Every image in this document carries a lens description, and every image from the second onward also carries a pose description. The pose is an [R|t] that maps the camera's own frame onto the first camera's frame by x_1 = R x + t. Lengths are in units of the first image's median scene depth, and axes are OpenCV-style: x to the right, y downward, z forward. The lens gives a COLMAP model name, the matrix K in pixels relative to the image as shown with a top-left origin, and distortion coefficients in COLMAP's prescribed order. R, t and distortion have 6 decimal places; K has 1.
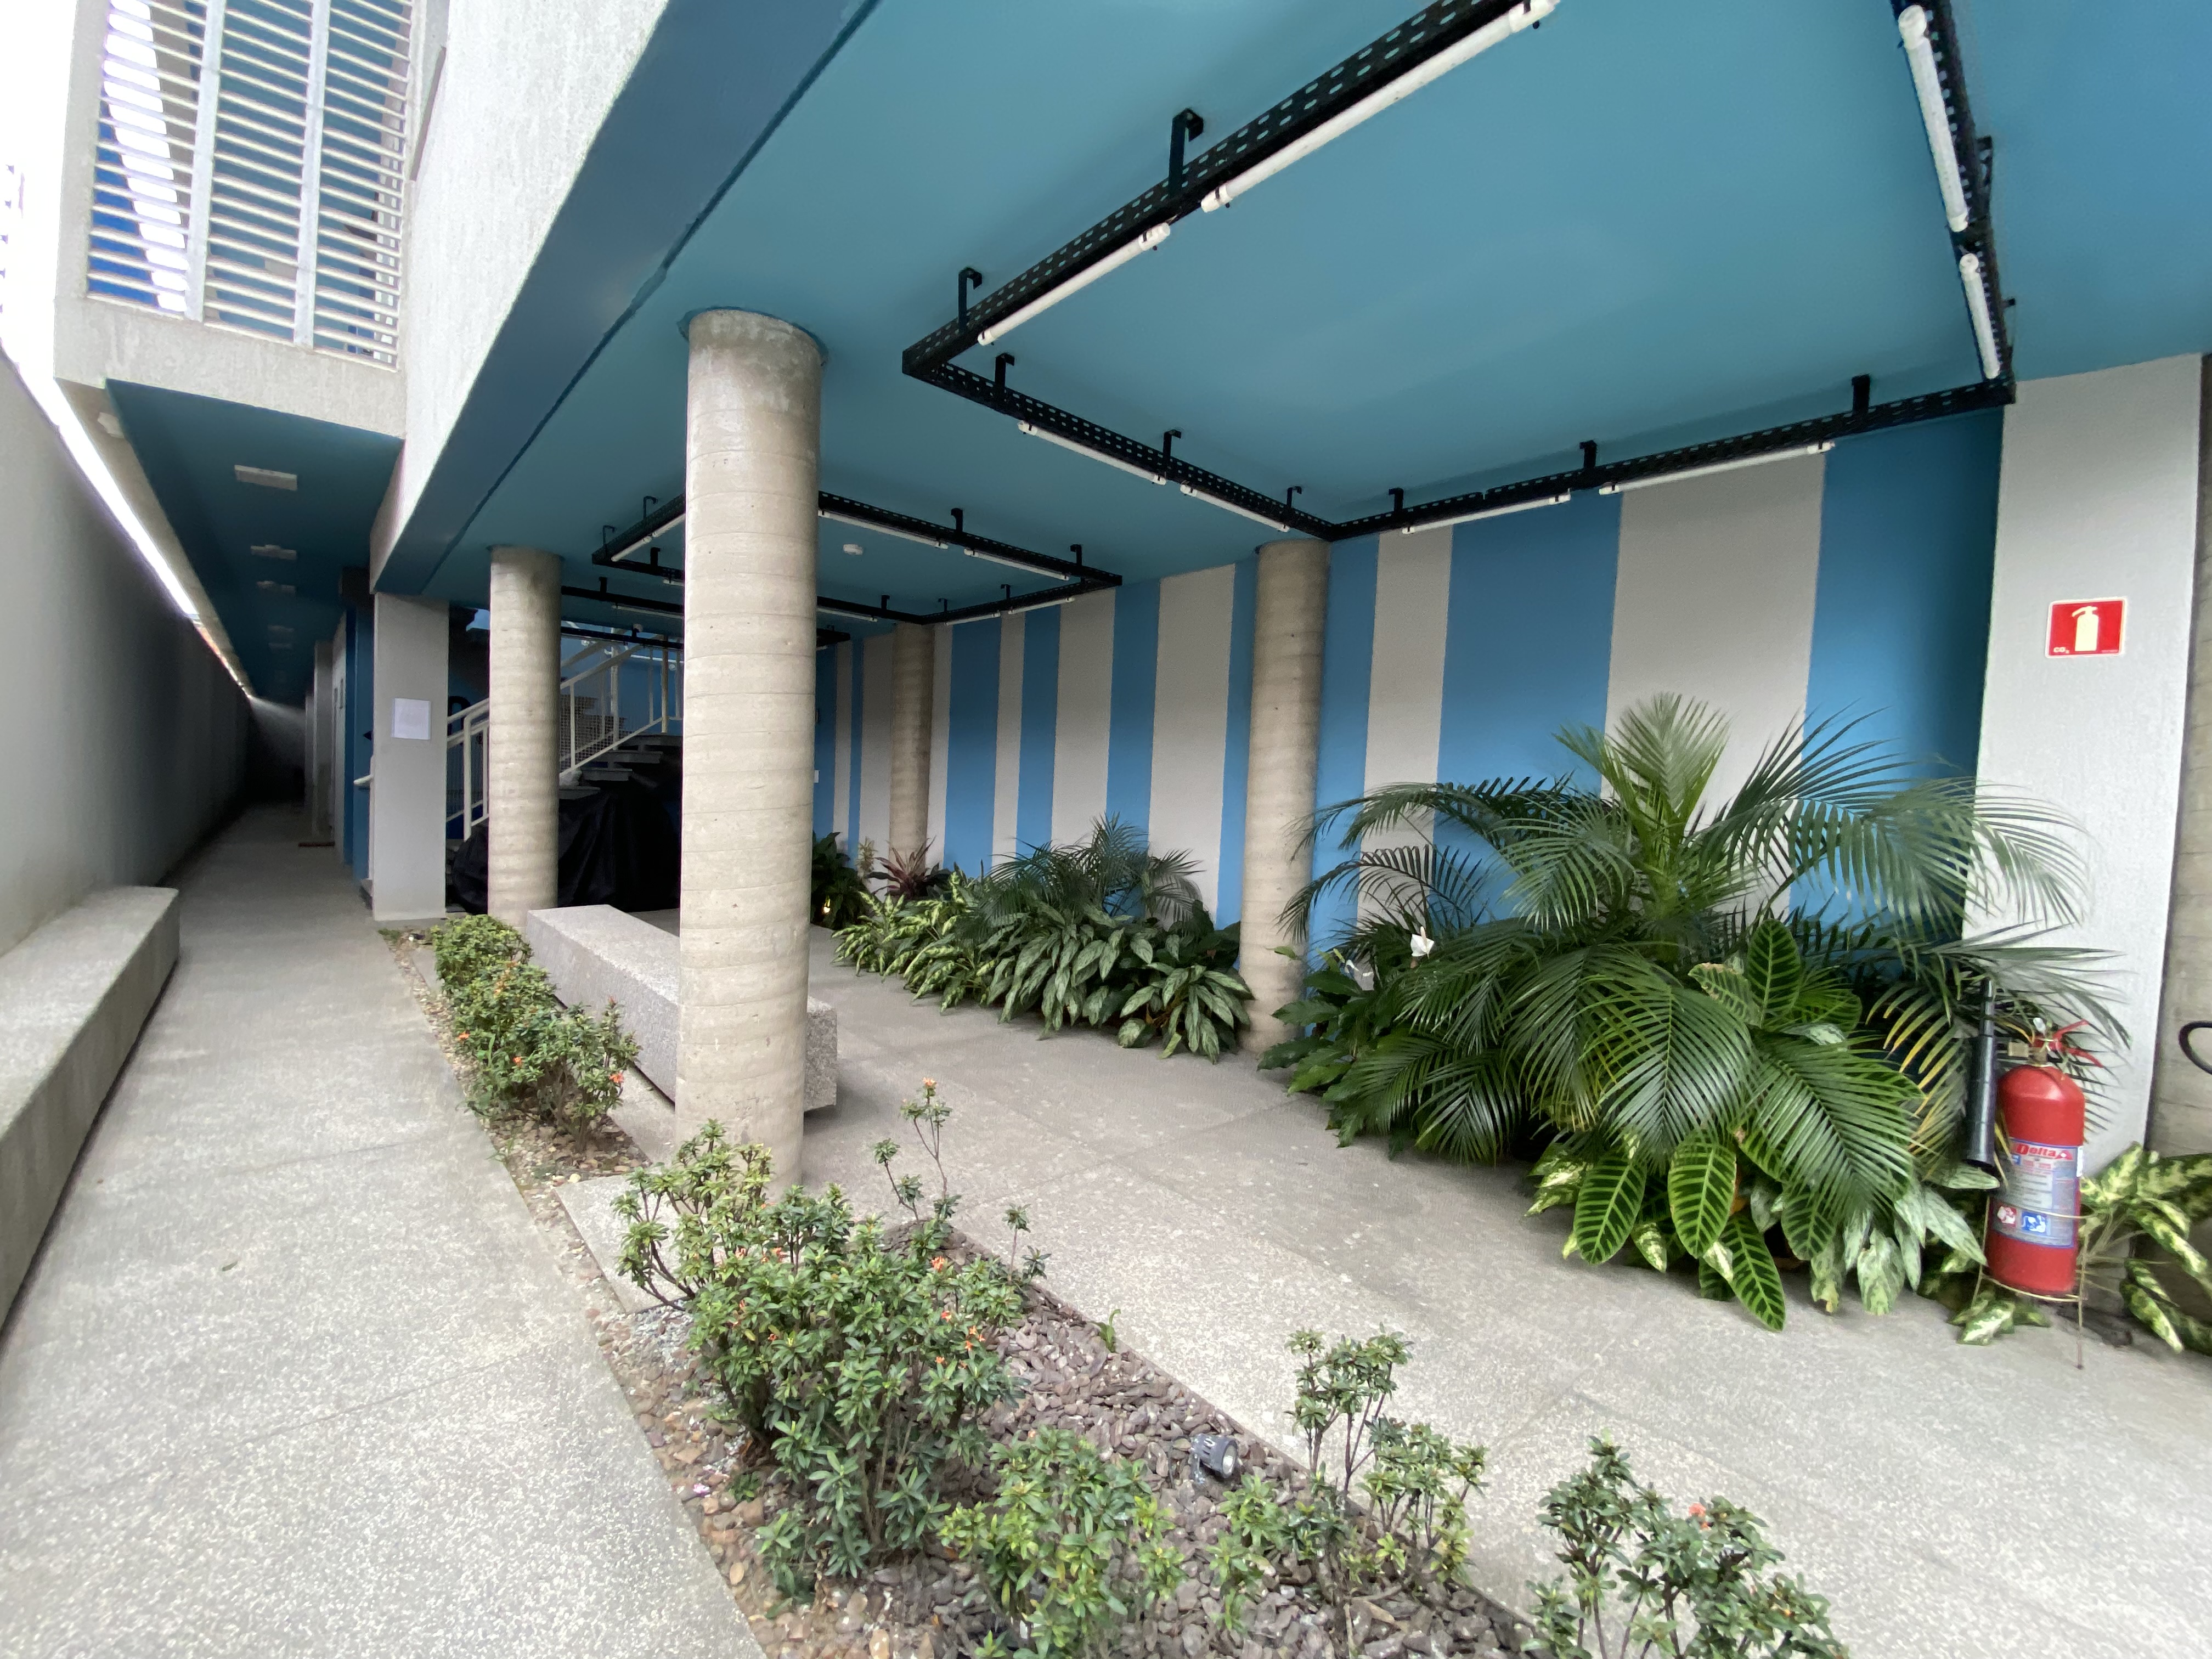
lens RADIAL K [[891.5, 0, 1112.6], [0, 891.5, 832.3], [0, 0, 1]] dist [0.026046, -0.022786]
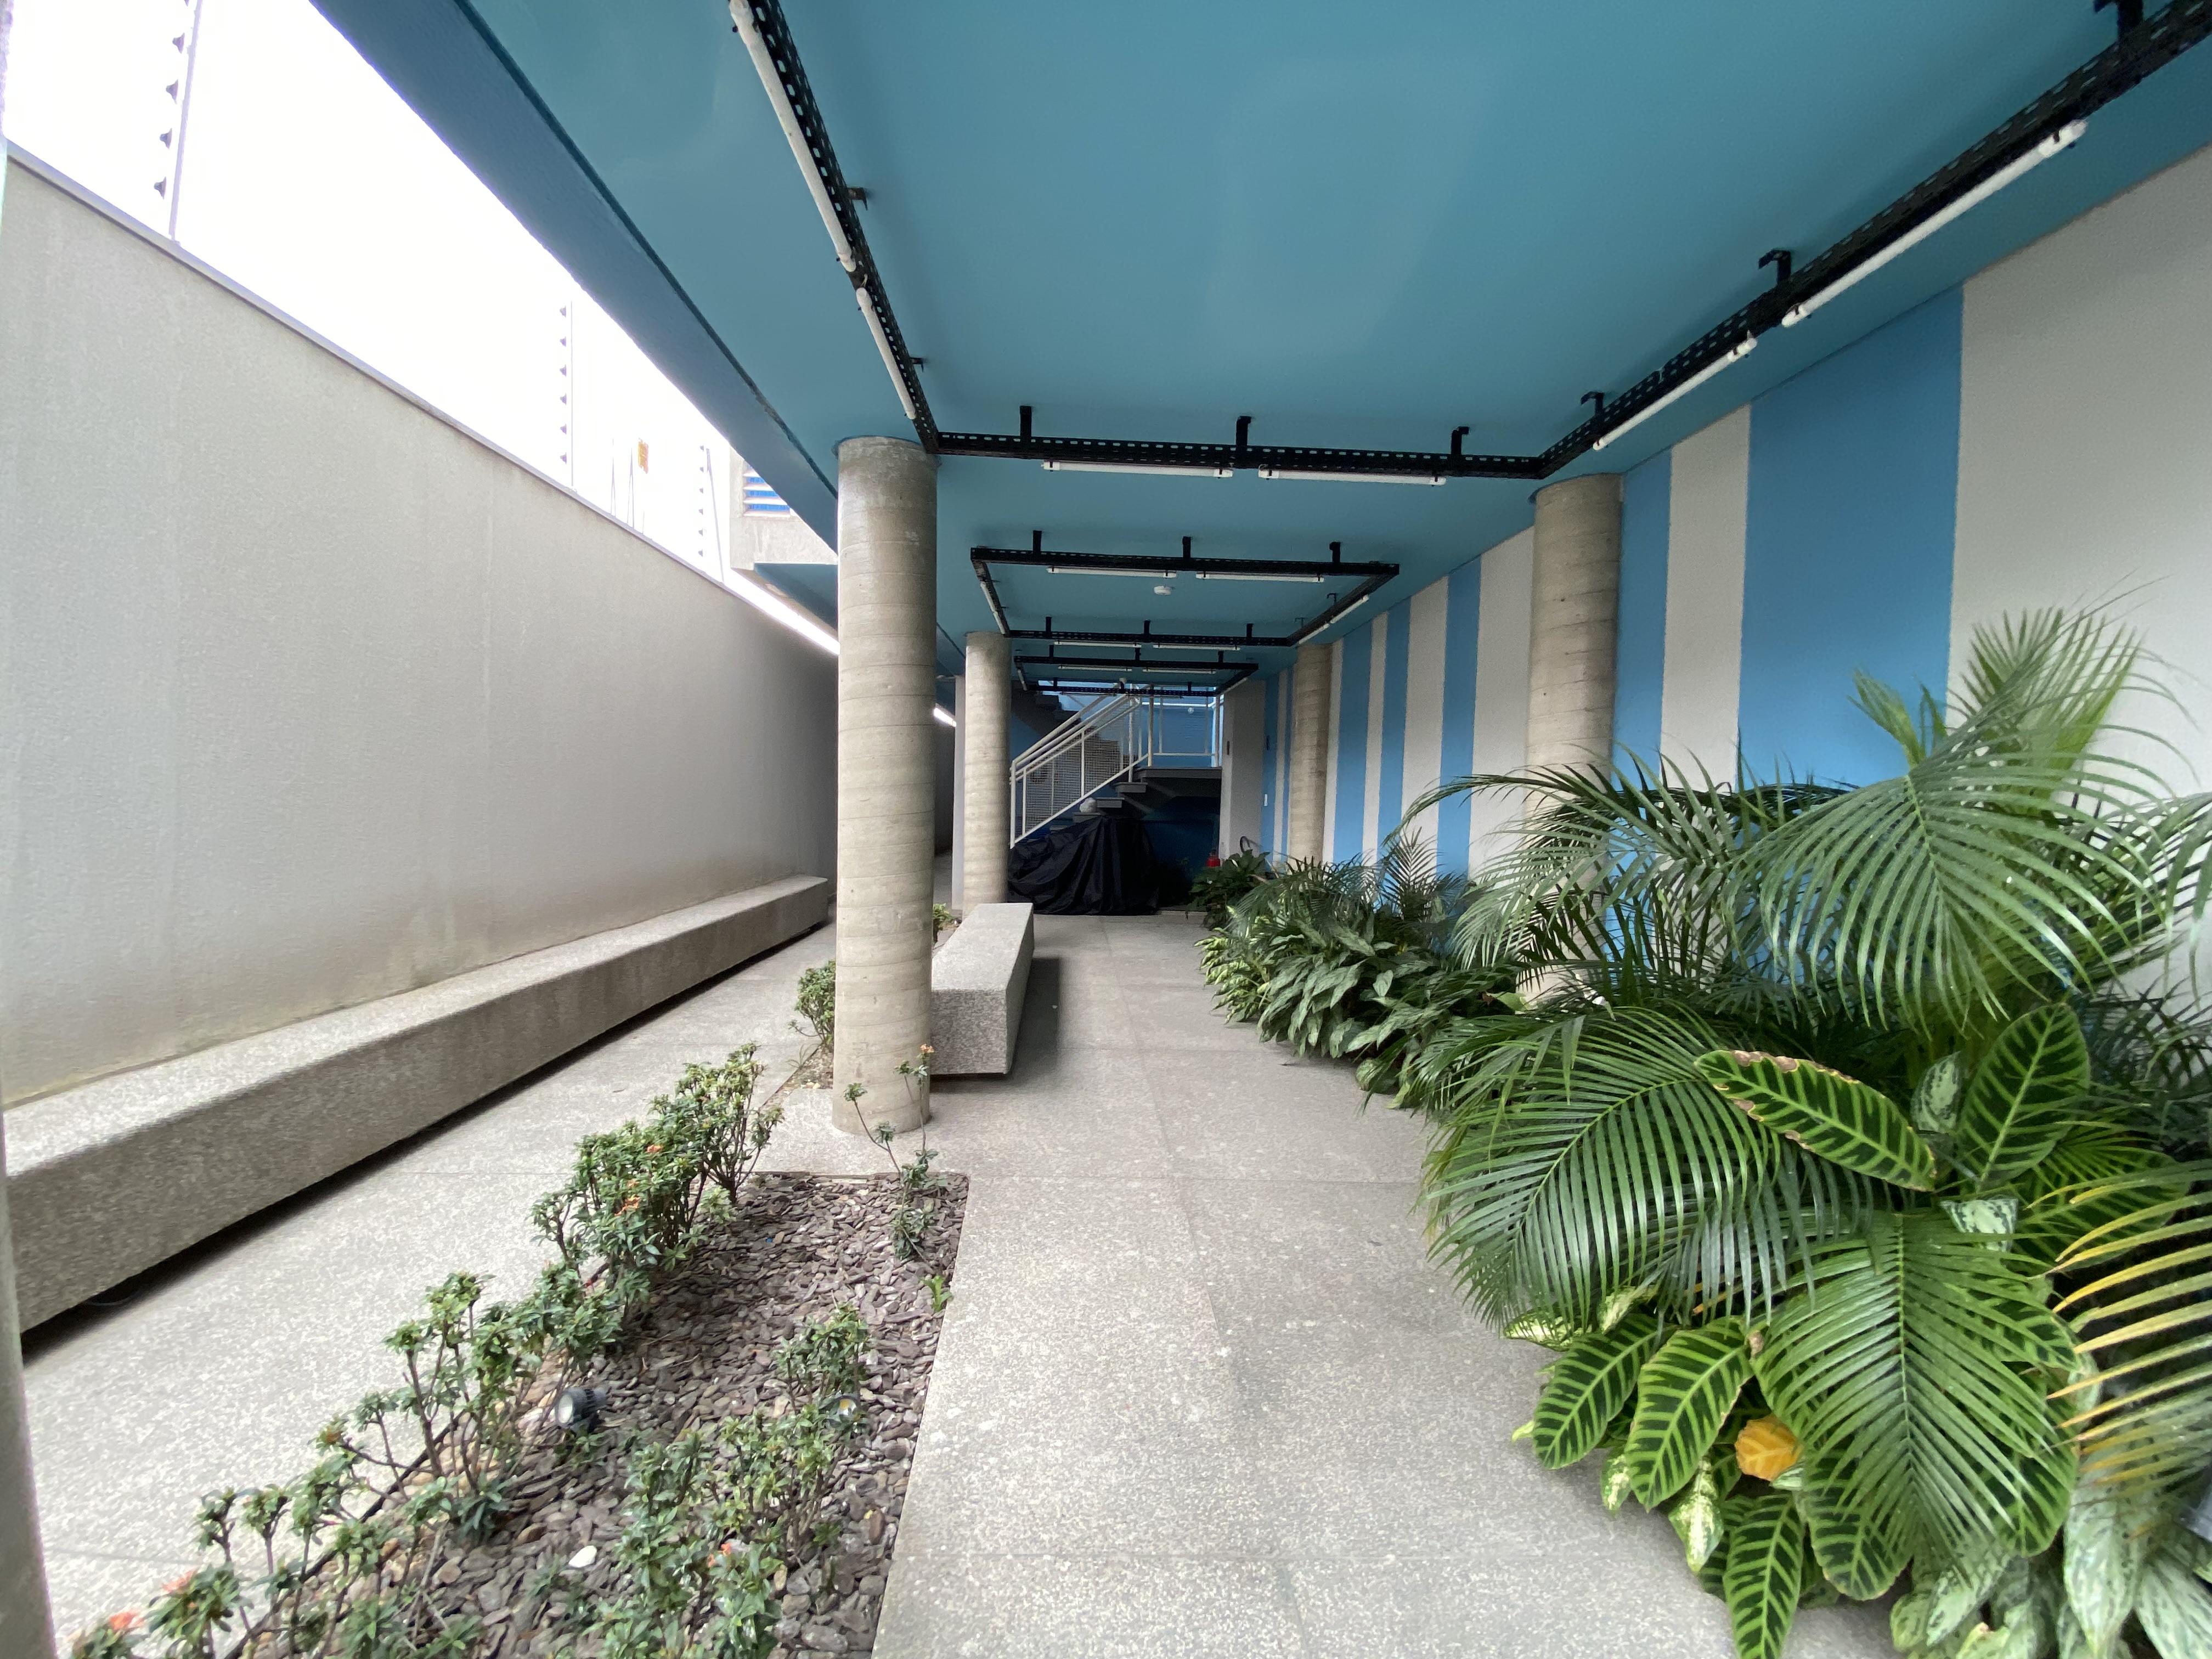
lens RADIAL K [[891.5, 0, 1112.6], [0, 891.5, 832.3], [0, 0, 1]] dist [0.026046, -0.022786]
pose [[0.770896, 0.001160, -0.636960, 0.508548], [-0.023173, 0.999387, -0.026225, 0.016346], [0.636539, 0.034976, 0.770451, 0.175661]]
